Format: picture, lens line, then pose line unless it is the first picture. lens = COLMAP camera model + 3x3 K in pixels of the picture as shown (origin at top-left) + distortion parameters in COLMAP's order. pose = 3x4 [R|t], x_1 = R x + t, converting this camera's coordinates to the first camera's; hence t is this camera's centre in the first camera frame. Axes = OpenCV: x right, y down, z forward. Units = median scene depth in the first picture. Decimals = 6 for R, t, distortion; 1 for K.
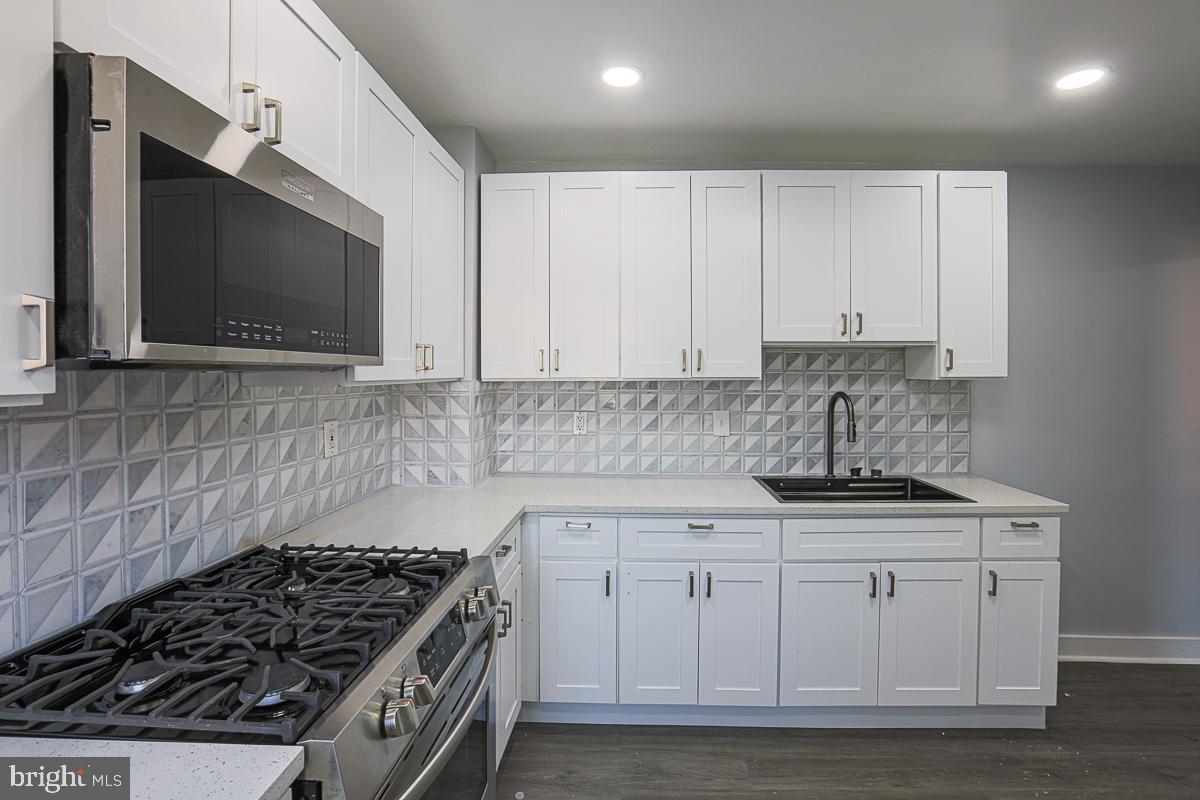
lens RADIAL K [[562.1, 0, 615.5], [0, 562.1, 373.7], [0, 0, 1]] dist [-0.038273, 0.012798]
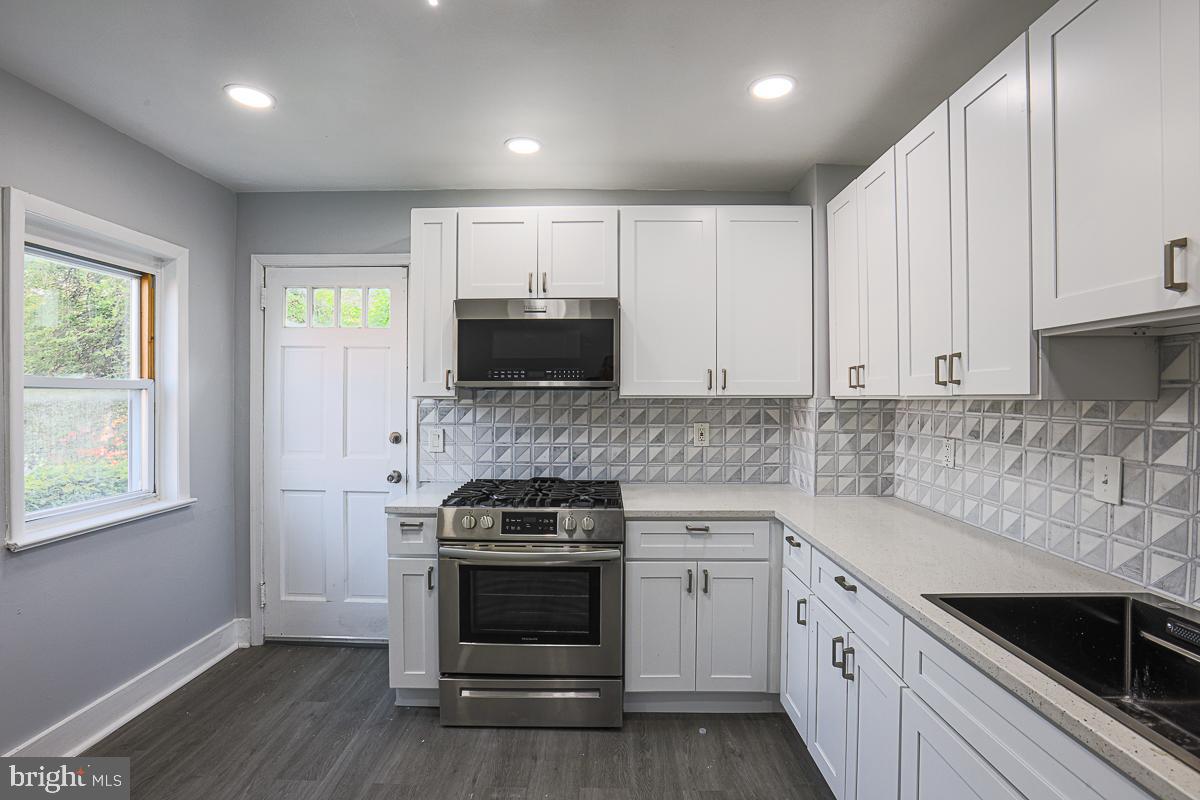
lens RADIAL K [[562.1, 0, 601.9], [0, 562.1, 397.0], [0, 0, 1]] dist [-0.038273, 0.012798]
pose [[0.023489, 0.004028, -0.999716, 0.854599], [-0.001372, 0.999991, 0.003997, 0.007593], [0.999723, 0.001278, 0.023495, 0.589885]]
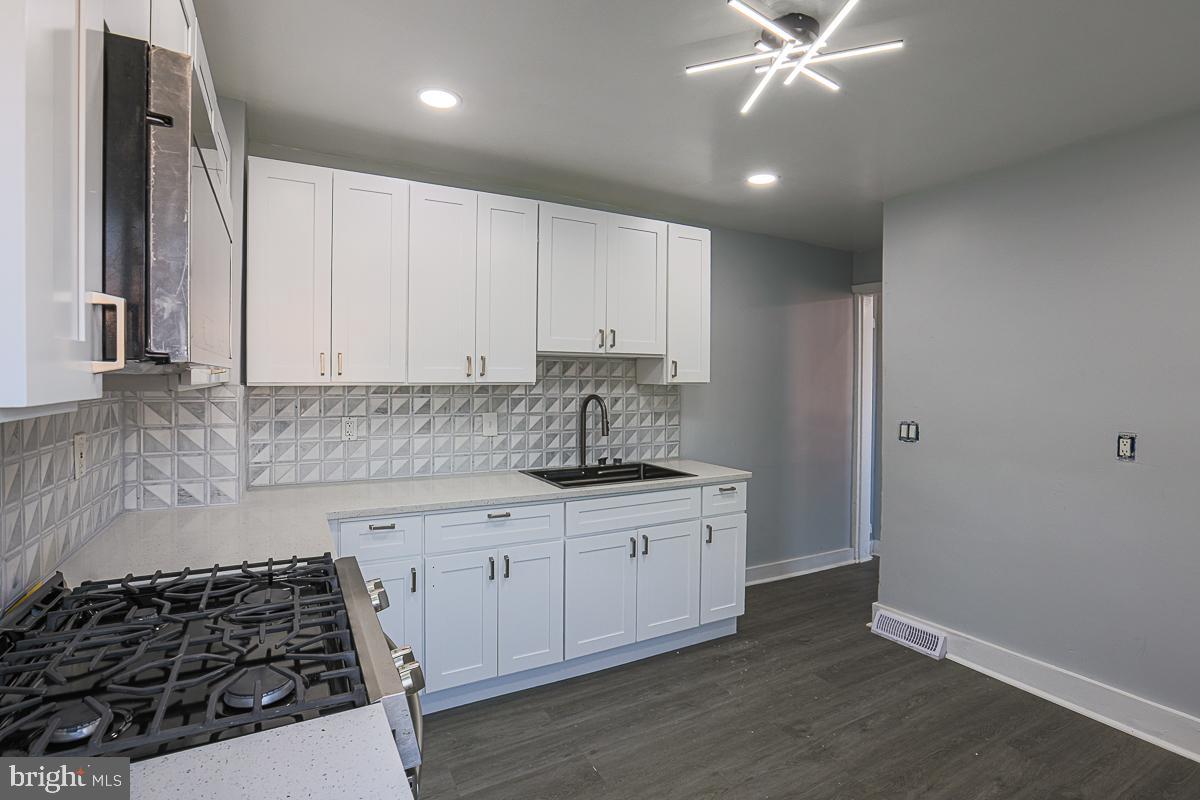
lens RADIAL K [[562.1, 0, 598.6], [0, 562.1, 381.6], [0, 0, 1]] dist [-0.038273, 0.012798]
pose [[0.872215, 0.003973, 0.489107, -0.190952], [-0.006788, 0.999969, 0.003983, -0.000314], [-0.489076, -0.006794, 0.872215, -0.059124]]
